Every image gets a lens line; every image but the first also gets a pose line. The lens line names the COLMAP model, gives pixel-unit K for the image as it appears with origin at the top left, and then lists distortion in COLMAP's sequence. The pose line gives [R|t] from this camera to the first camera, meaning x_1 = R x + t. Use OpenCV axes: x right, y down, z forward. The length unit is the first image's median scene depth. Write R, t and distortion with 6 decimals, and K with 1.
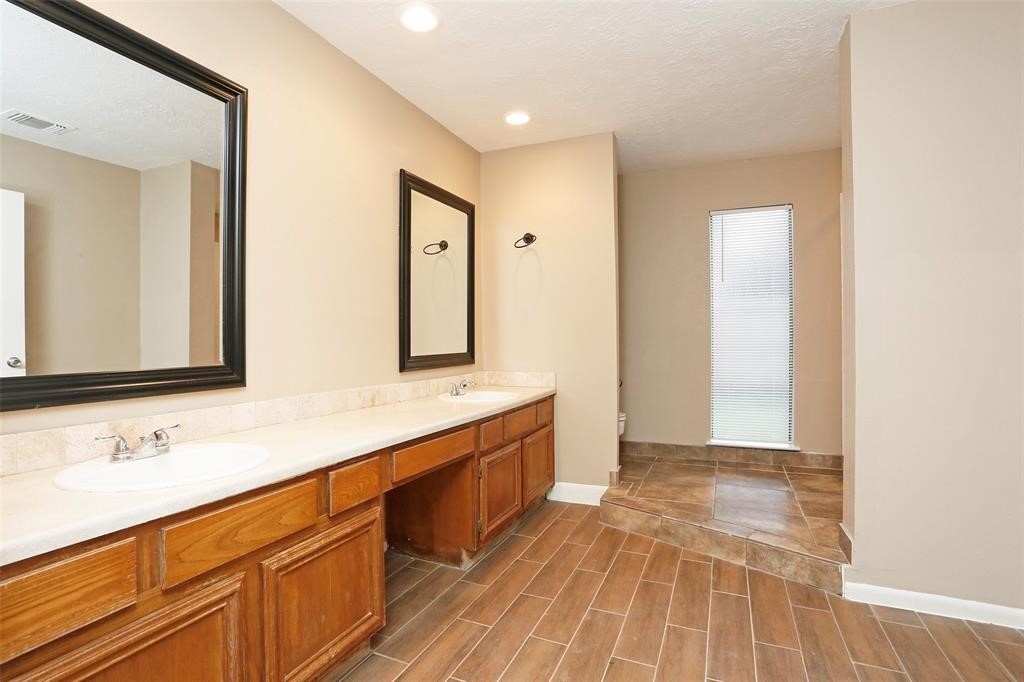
lens RADIAL K [[497.2, 0, 508.3], [0, 497.2, 337.1], [0, 0, 1]] dist [-0.066361, 0.021193]
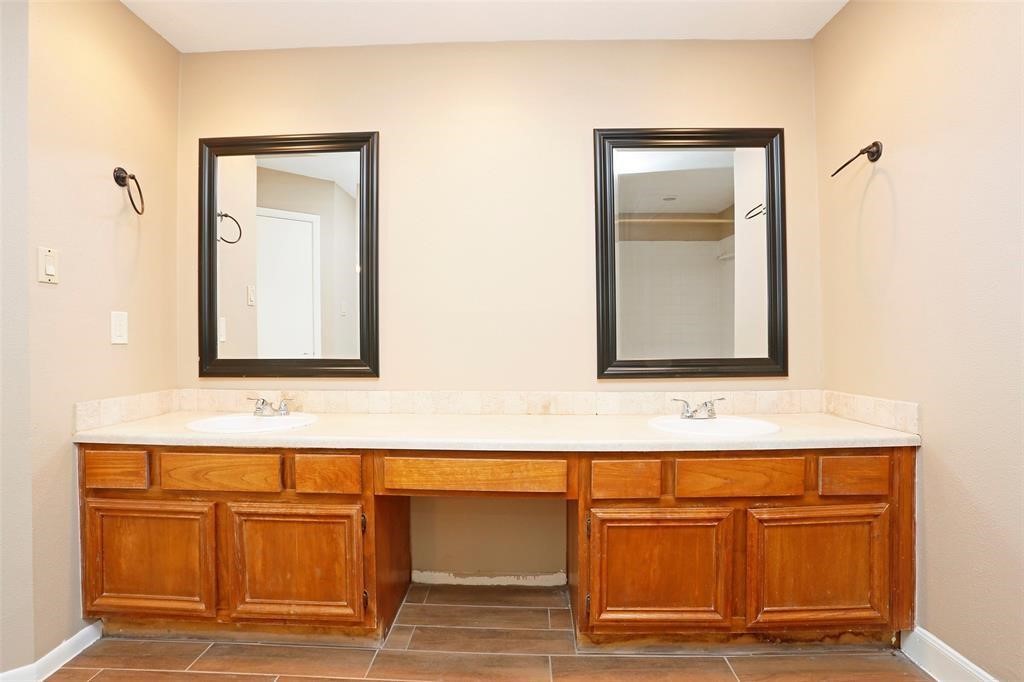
lens RADIAL K [[497.2, 0, 506.2], [0, 497.2, 337.5], [0, 0, 1]] dist [-0.066361, 0.021193]
pose [[0.370890, -0.000569, -0.928677, 0.841906], [0.006957, 0.999973, 0.002166, 0.002002], [0.928651, -0.007264, 0.370884, 0.977849]]
